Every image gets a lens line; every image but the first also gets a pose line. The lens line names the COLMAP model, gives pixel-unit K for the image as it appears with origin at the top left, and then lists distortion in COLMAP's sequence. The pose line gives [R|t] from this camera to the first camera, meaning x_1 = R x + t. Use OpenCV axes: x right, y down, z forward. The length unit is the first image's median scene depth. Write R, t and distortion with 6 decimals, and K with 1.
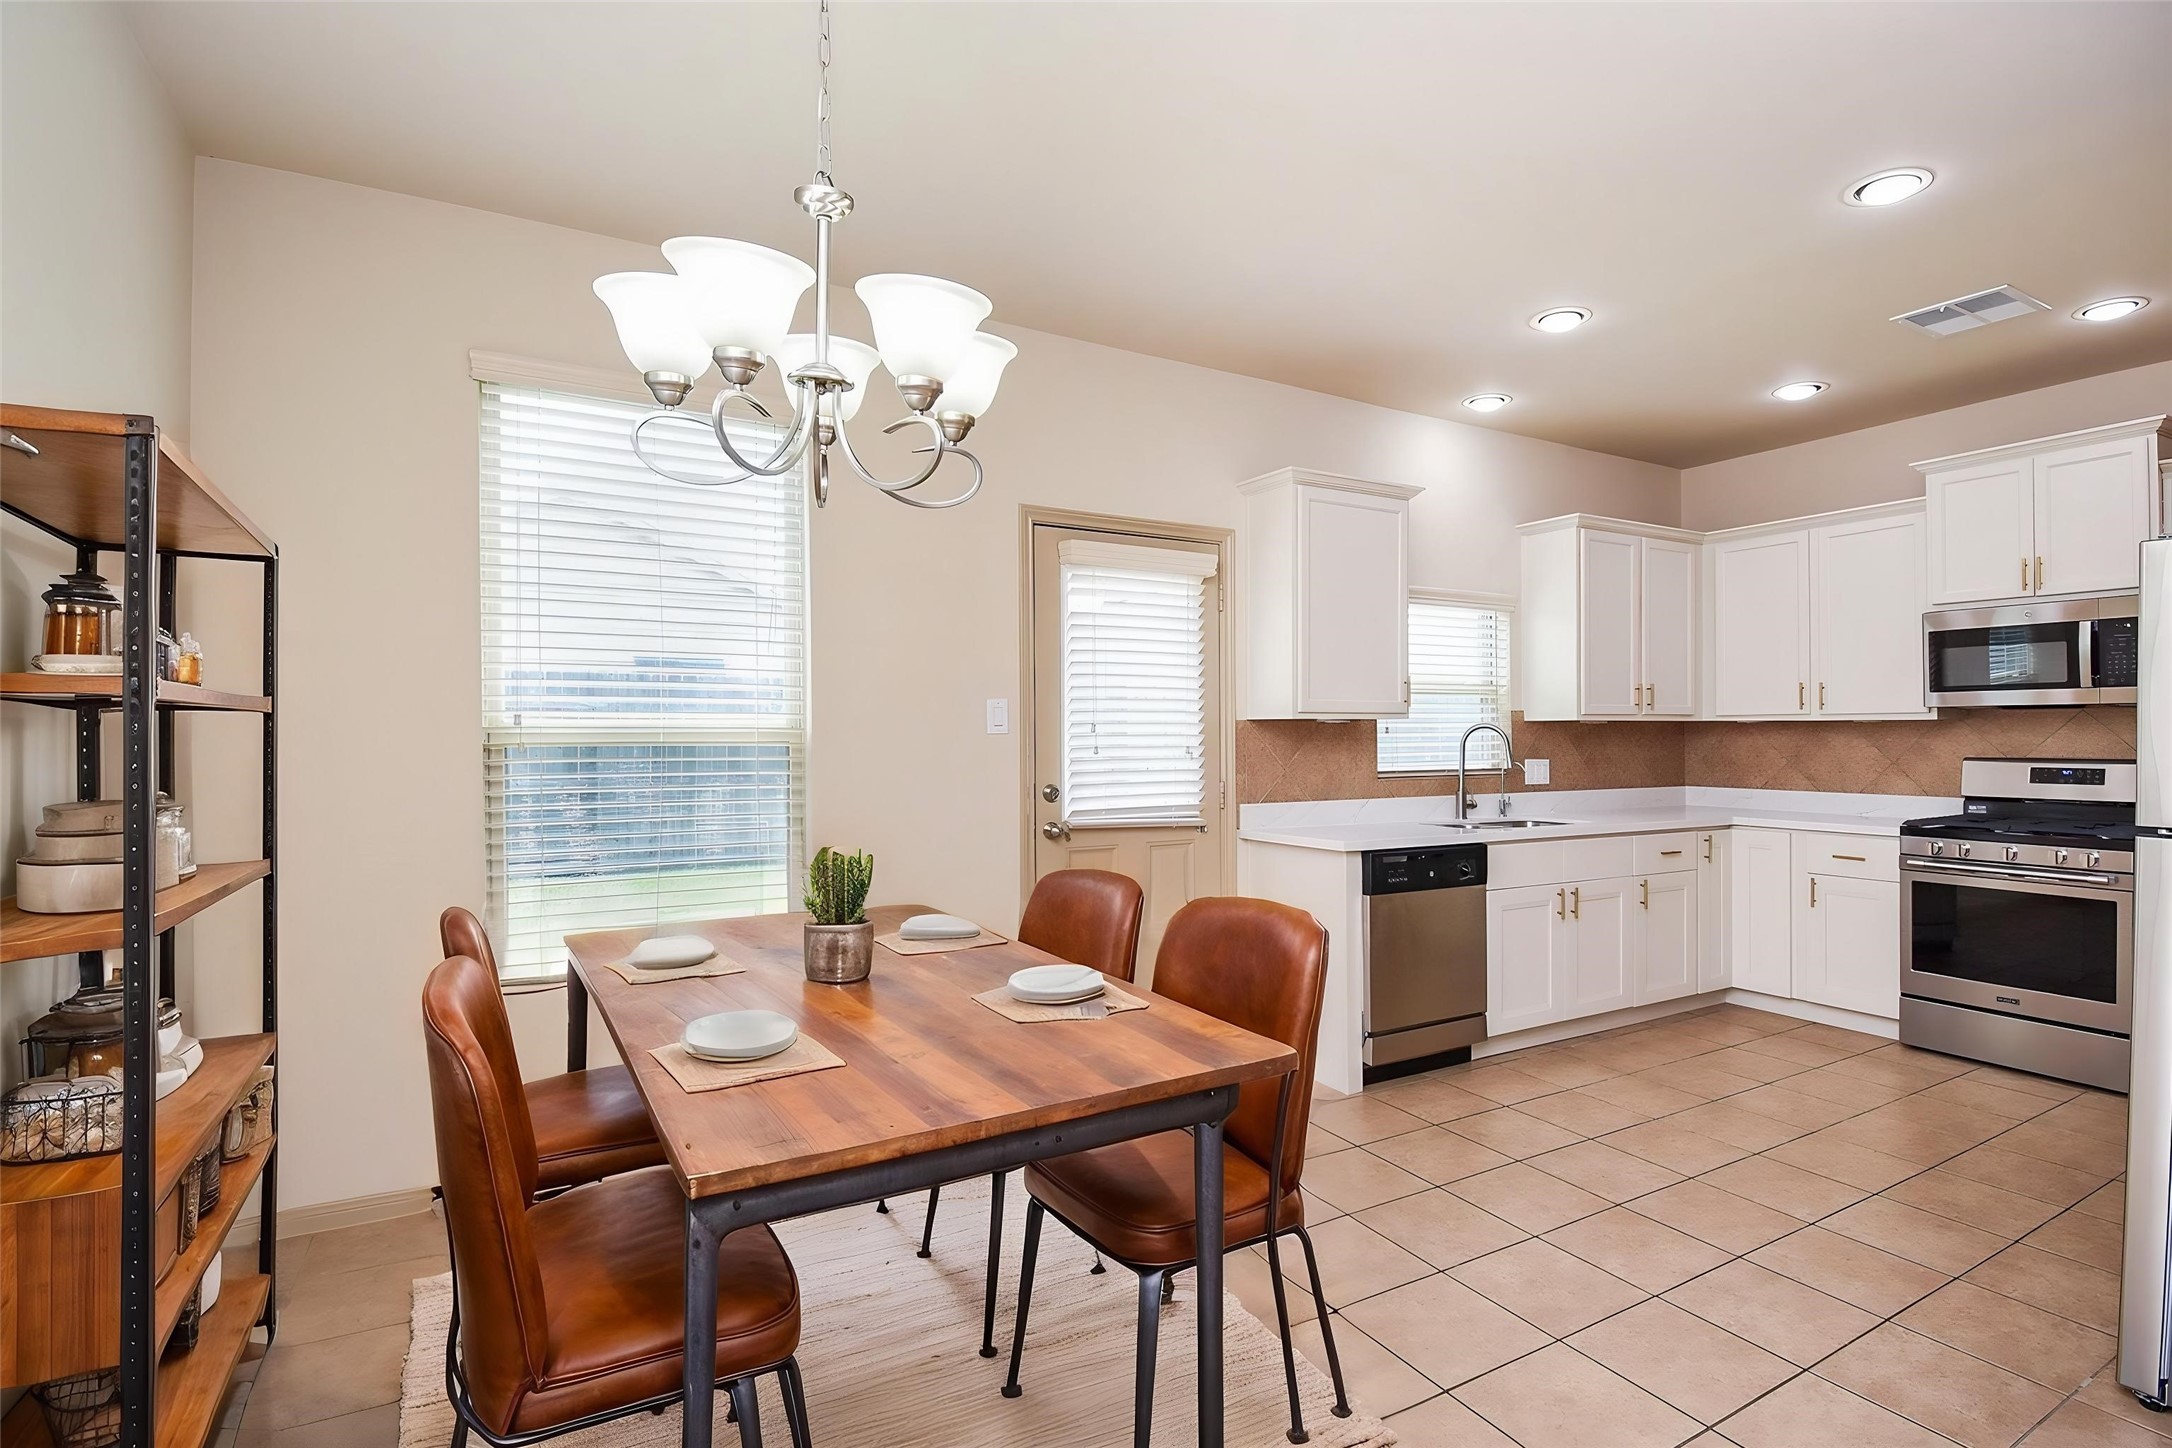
lens RADIAL K [[1064.7, 0, 1175.5], [0, 1064.7, 722.9], [0, 0, 1]] dist [-0.001074, -0.000758]
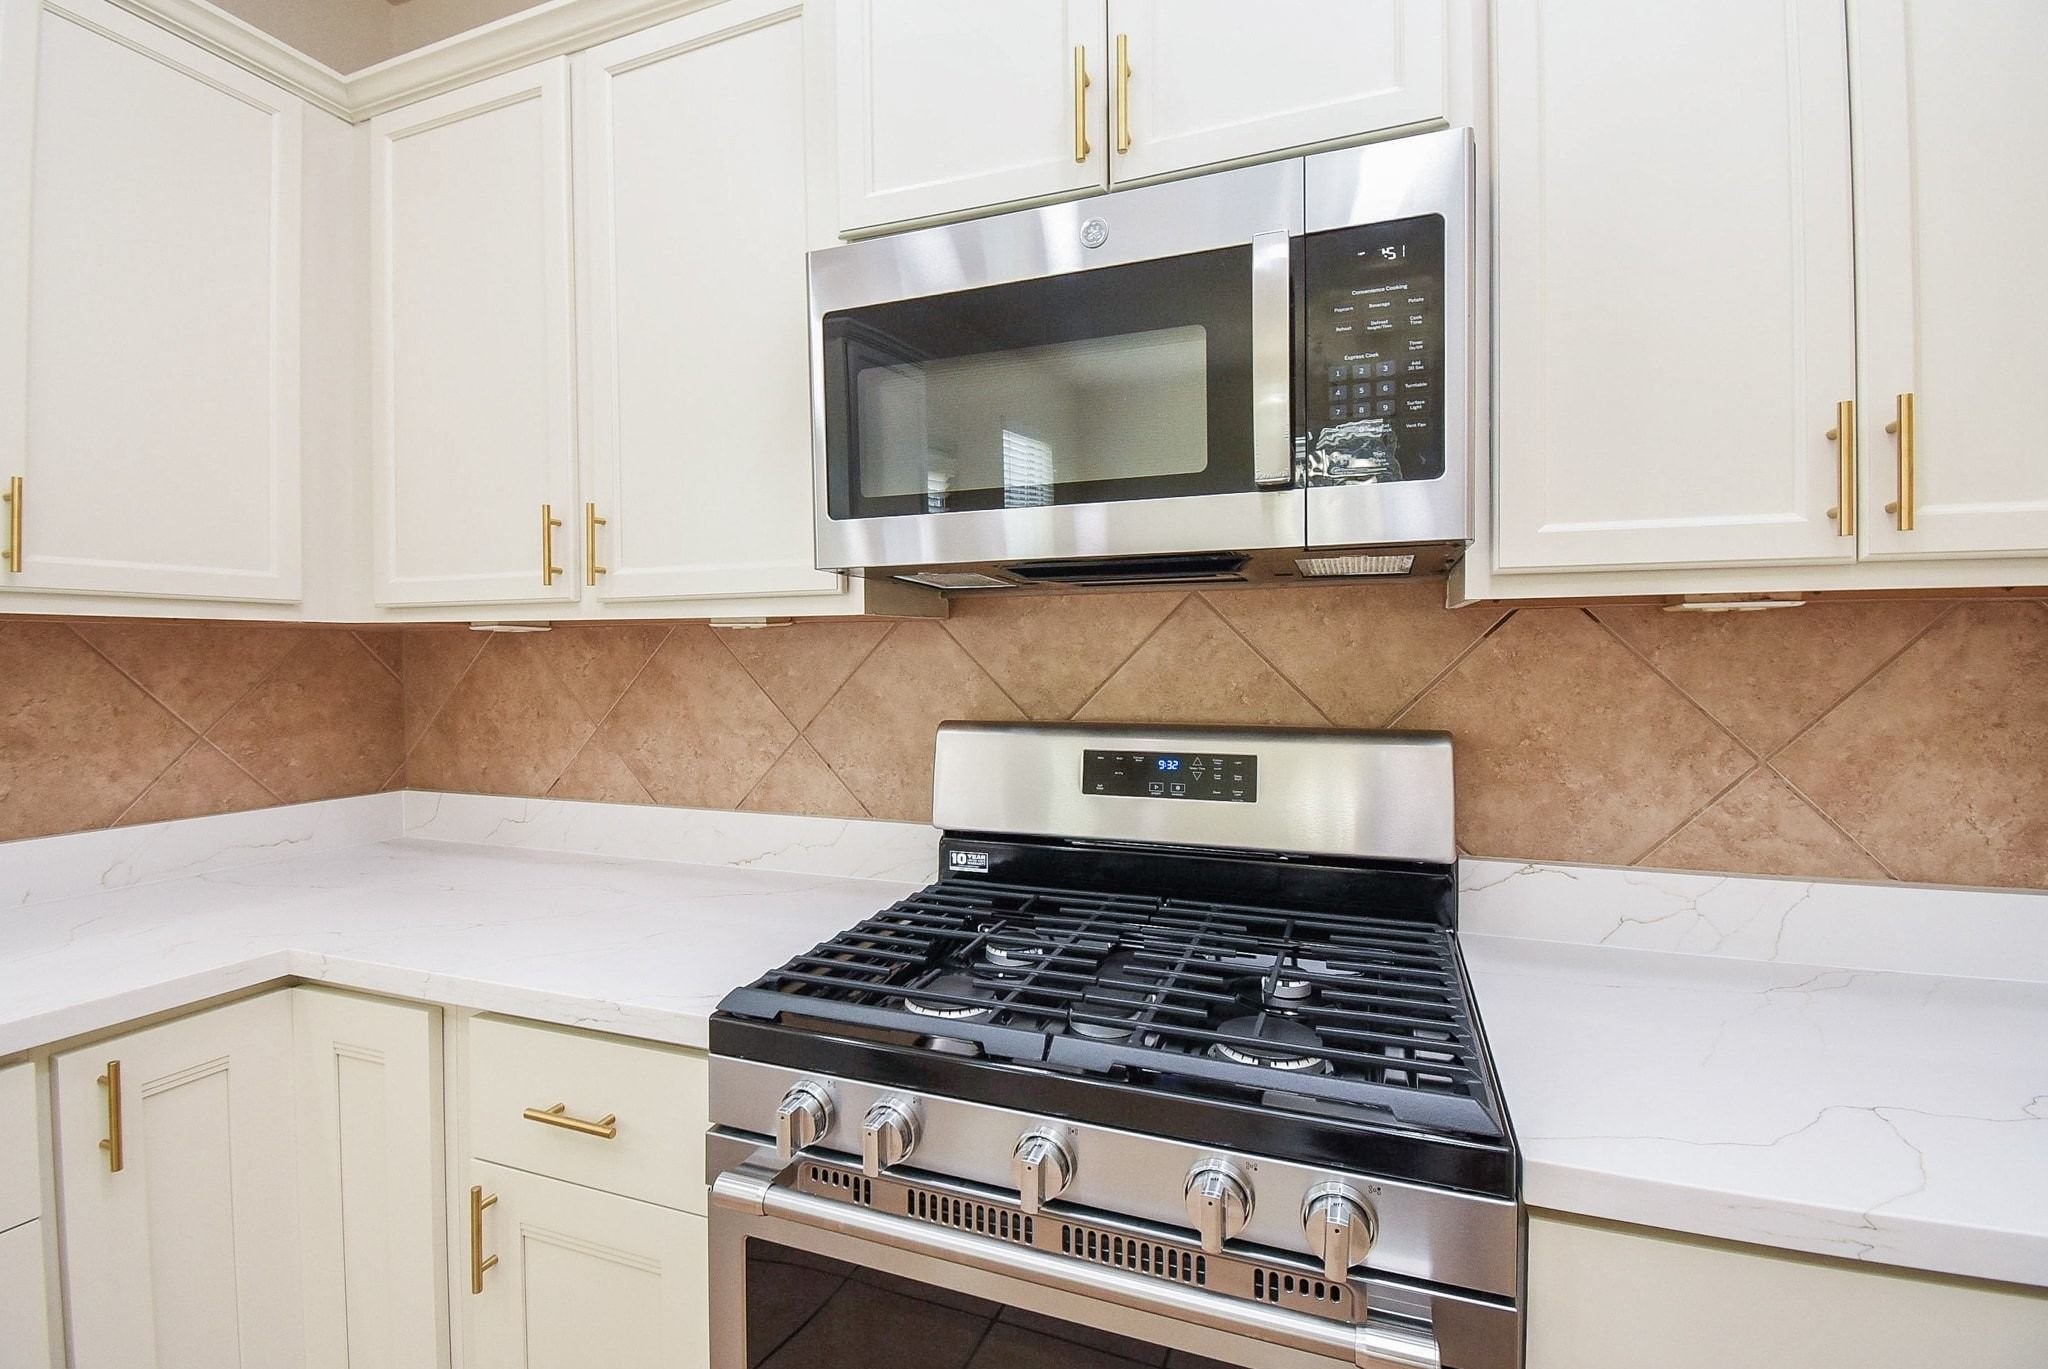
lens RADIAL K [[908.7, 0, 1019.5], [0, 908.7, 668.8], [0, 0, 1]] dist [0.021257, -0.025143]
pose [[0.799922, -0.010773, 0.600008, 0.589062], [-0.001455, 0.999801, 0.019892, 0.008202], [-0.600102, -0.016785, 0.799747, 0.752002]]
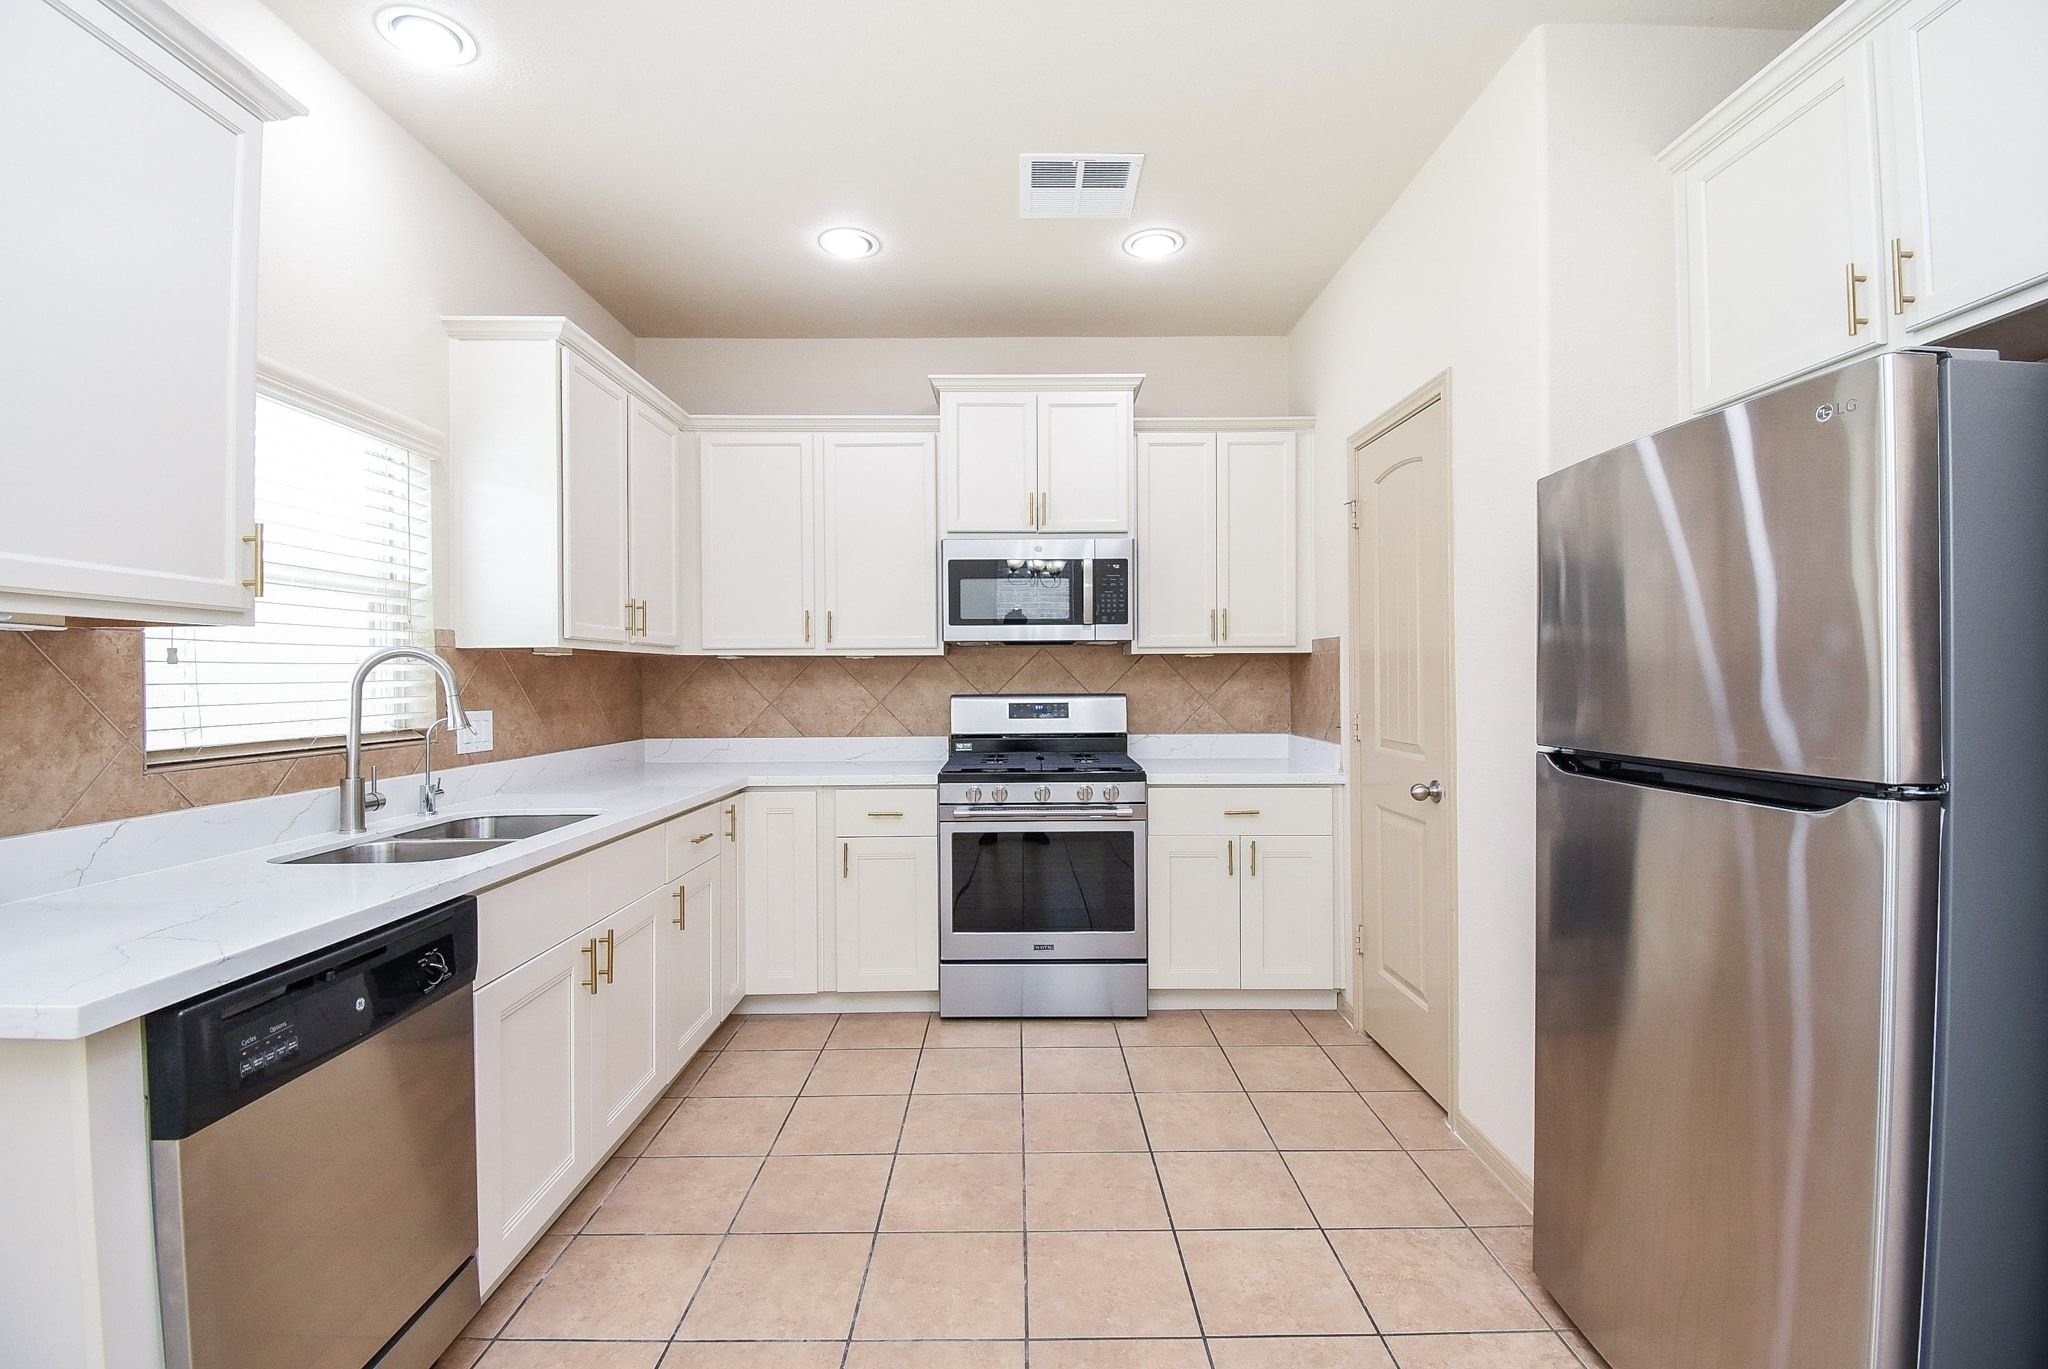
lens RADIAL K [[908.7, 0, 1019.5], [0, 908.7, 668.8], [0, 0, 1]] dist [0.021257, -0.025143]
pose [[0.524894, 0.007436, 0.851135, 0.065803], [-0.002587, 0.999971, -0.007141, 0.014797], [-0.851164, 0.001546, 0.524898, 0.523734]]
